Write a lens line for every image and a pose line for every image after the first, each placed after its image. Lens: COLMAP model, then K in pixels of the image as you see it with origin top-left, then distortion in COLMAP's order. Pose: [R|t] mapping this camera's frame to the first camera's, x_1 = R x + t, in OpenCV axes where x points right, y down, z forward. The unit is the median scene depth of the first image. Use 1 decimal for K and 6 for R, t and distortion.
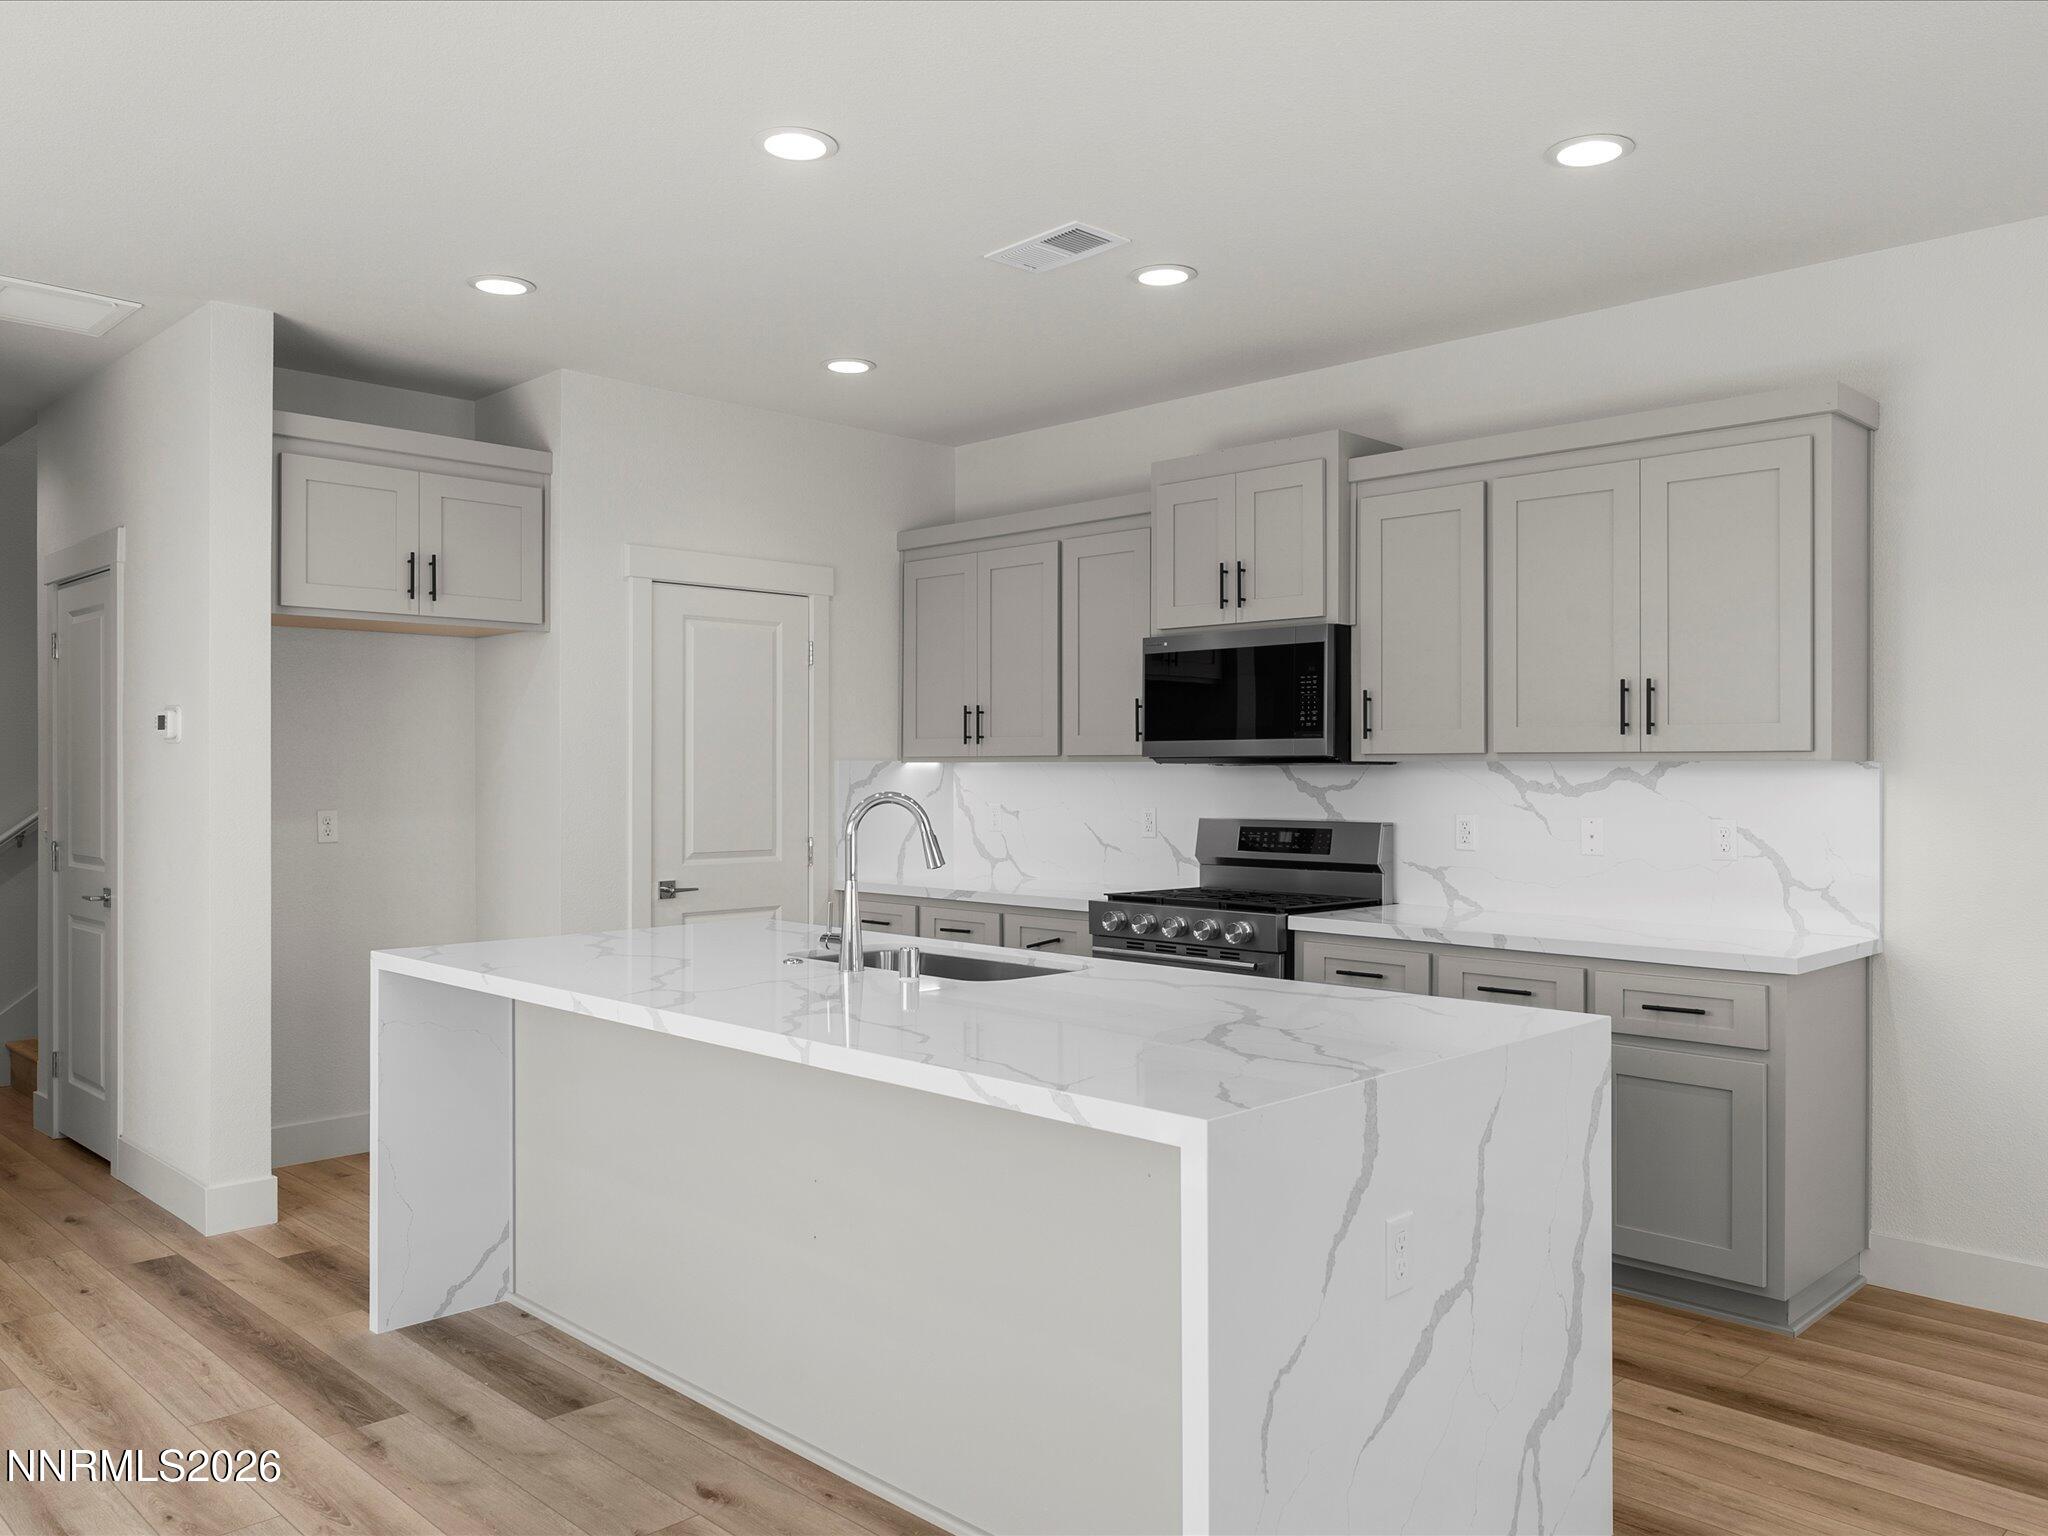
lens RADIAL K [[1555.9, 0, 1022.1], [0, 1555.9, 767.5], [0, 0, 1]] dist [0.007670, -0.006699]
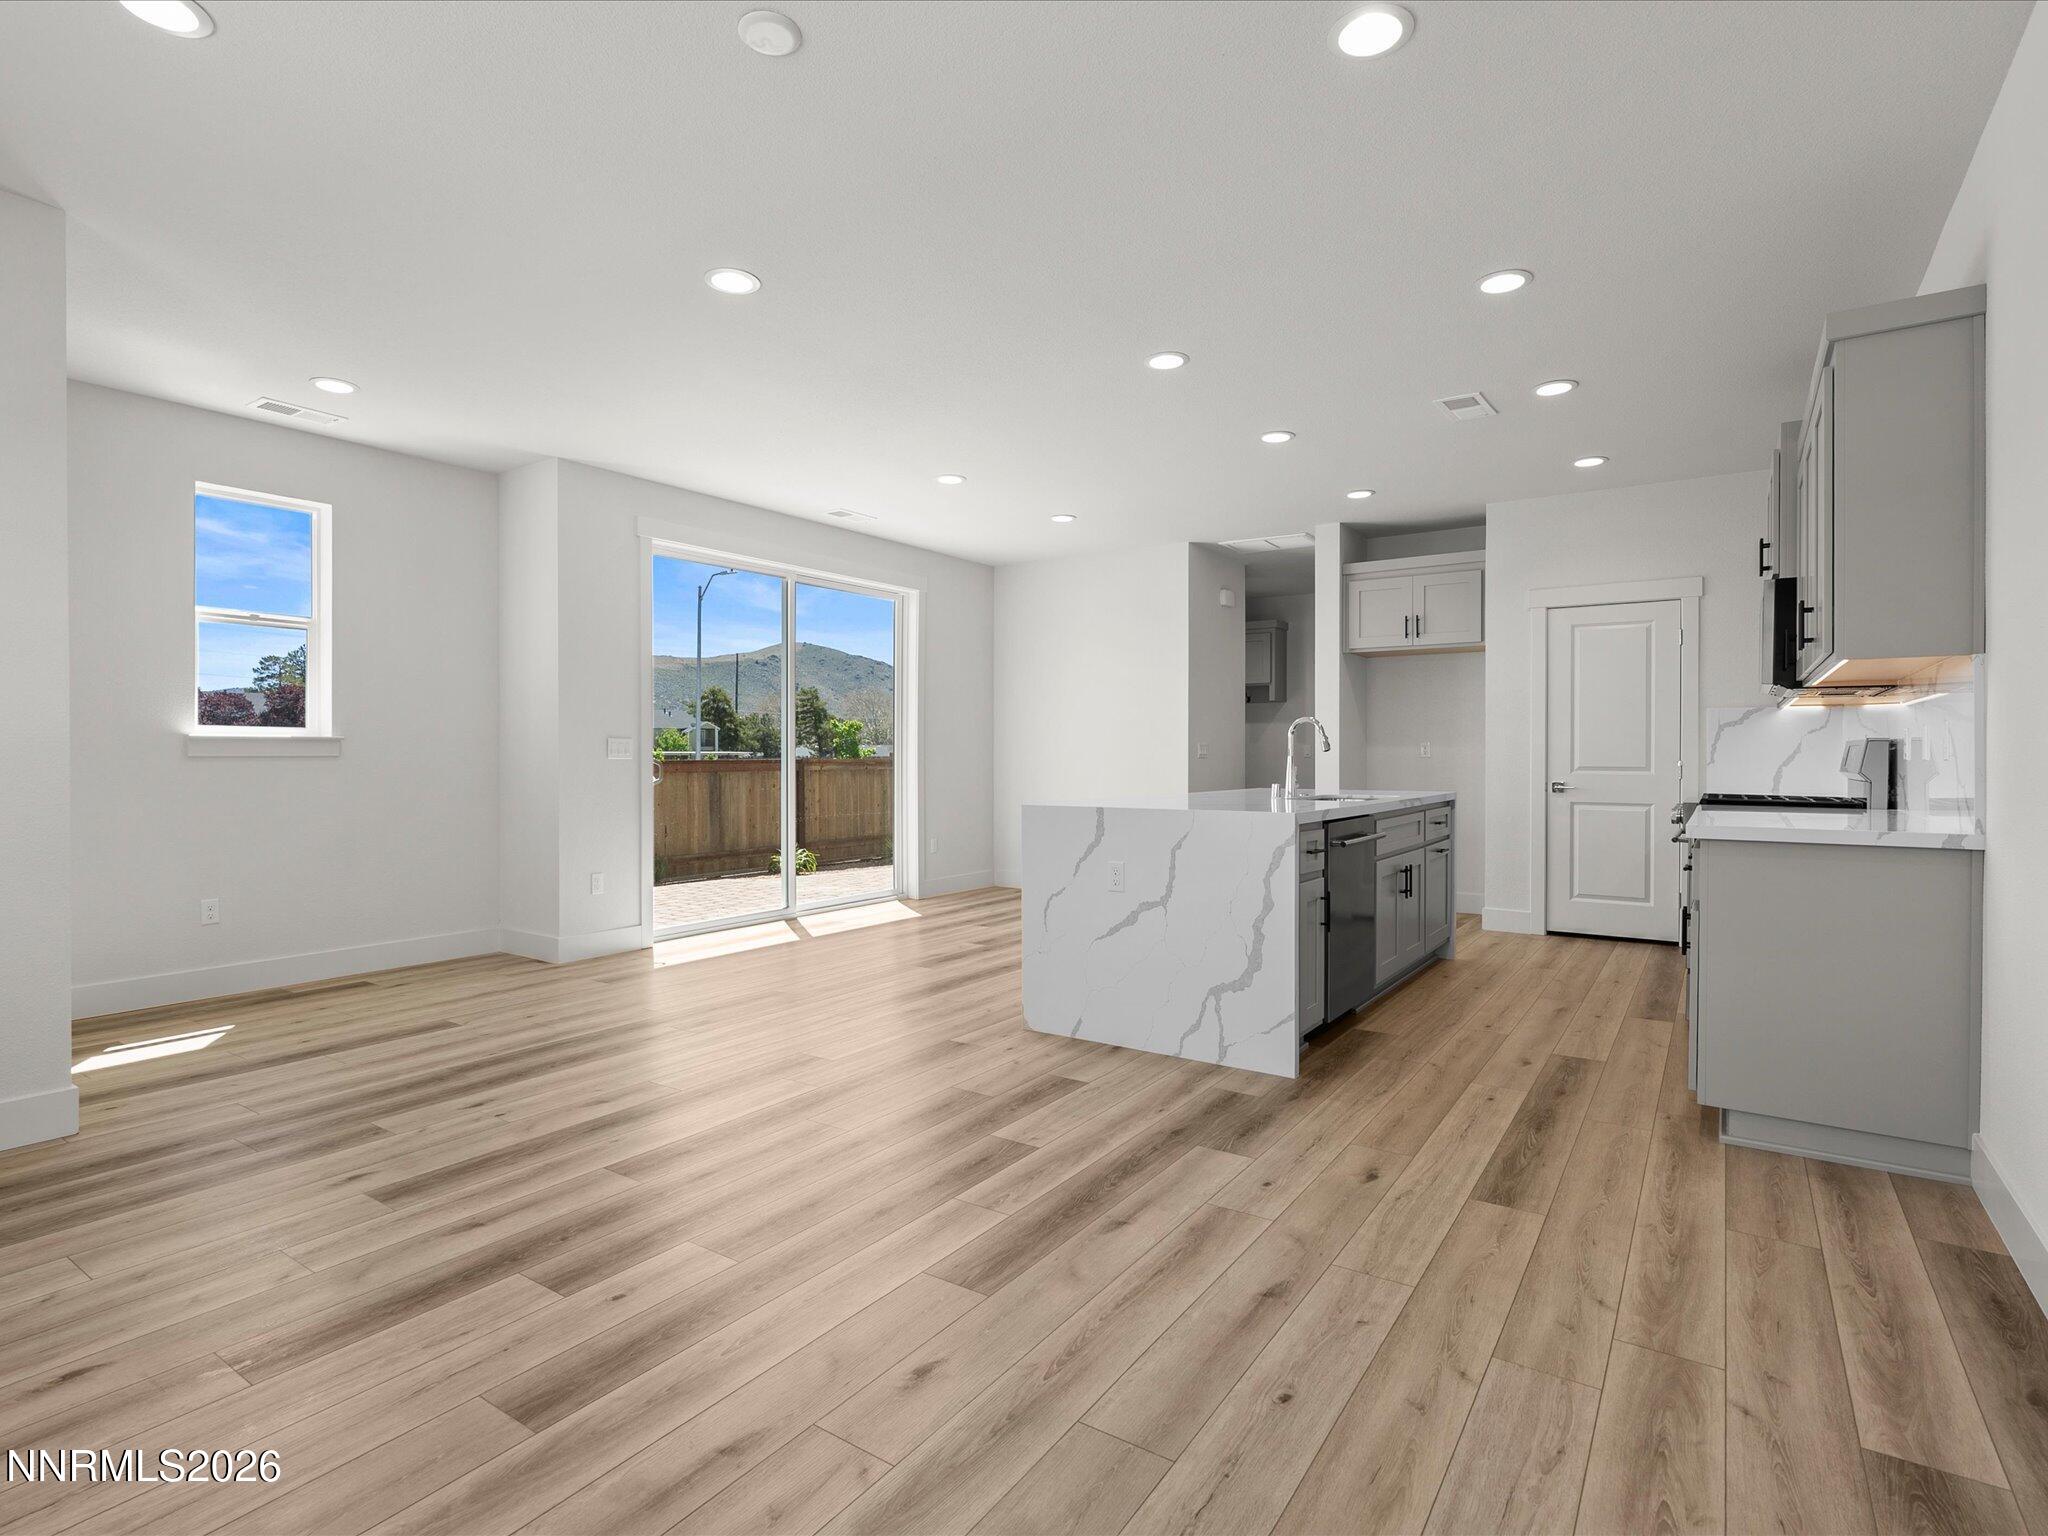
lens RADIAL K [[1039.8, 0, 1011.8], [0, 1039.8, 760.1], [0, 0, 1]] dist [-0.003430, 0.000828]
pose [[0.171716, 0.004609, -0.985136, 0.984327], [-0.000541, 0.999989, 0.004584, 0.054175], [0.985146, -0.000254, 0.171716, 0.264374]]
